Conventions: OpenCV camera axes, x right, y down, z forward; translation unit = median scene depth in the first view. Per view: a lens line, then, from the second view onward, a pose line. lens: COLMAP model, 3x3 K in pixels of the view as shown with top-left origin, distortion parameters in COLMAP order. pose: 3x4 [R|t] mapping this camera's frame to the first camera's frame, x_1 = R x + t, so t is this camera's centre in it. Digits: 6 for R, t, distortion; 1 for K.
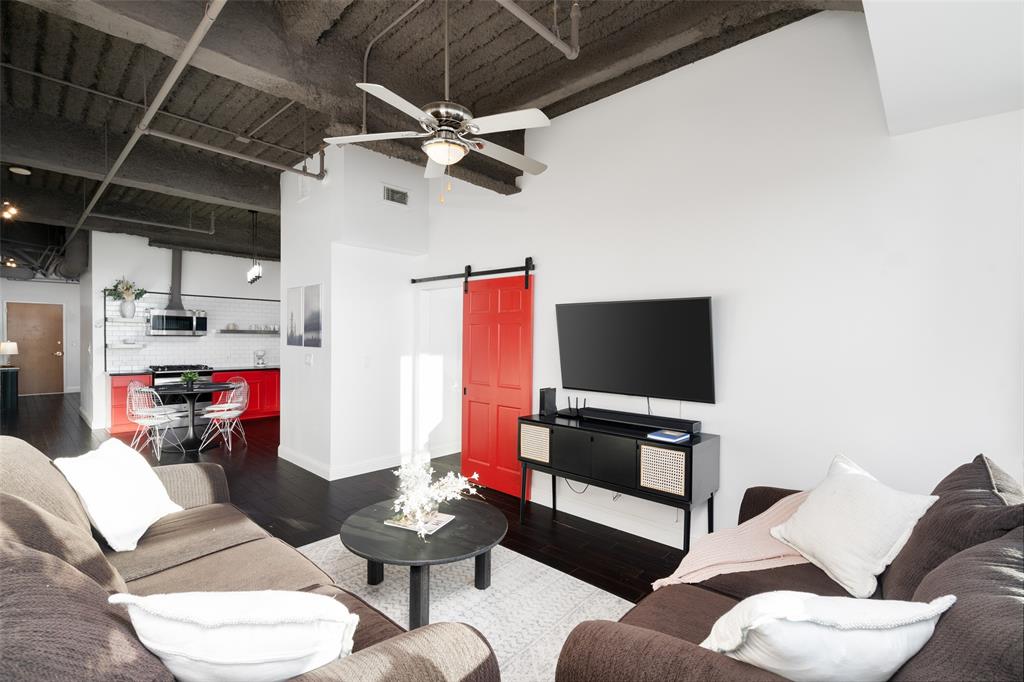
lens RADIAL K [[462.7, 0, 509.1], [0, 462.7, 346.1], [0, 0, 1]] dist [-0.001200, -0.000398]
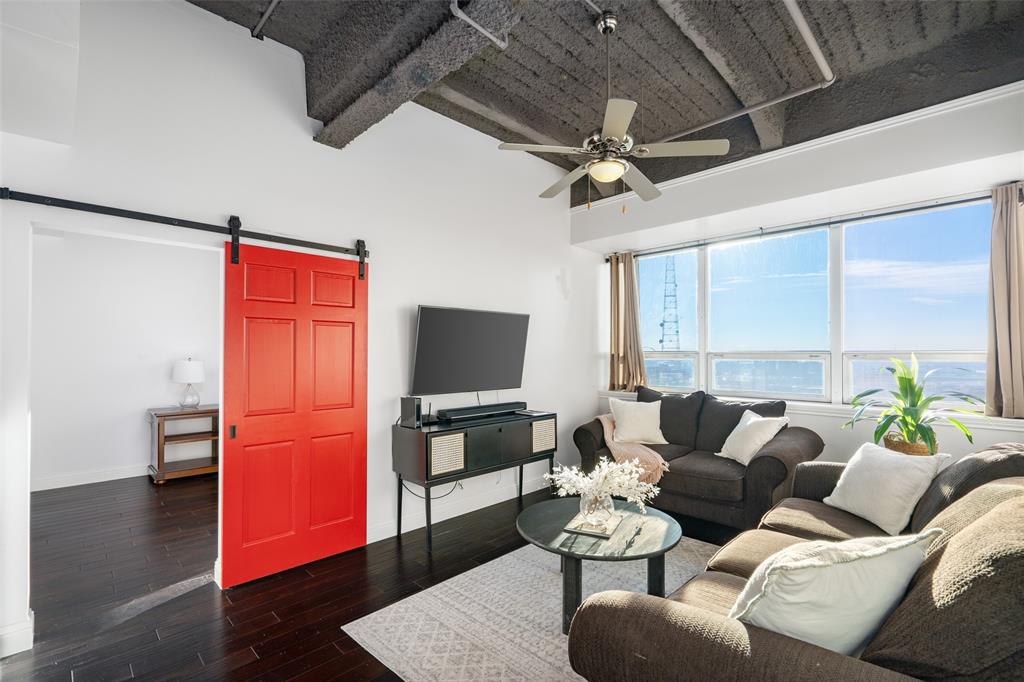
lens RADIAL K [[462.7, 0, 509.1], [0, 462.7, 346.1], [0, 0, 1]] dist [-0.001200, -0.000398]
pose [[0.047854, -0.002038, 0.998852, -0.744507], [0.016720, 0.999859, 0.001239, -0.005635], [-0.998714, 0.016641, 0.047882, 0.711343]]
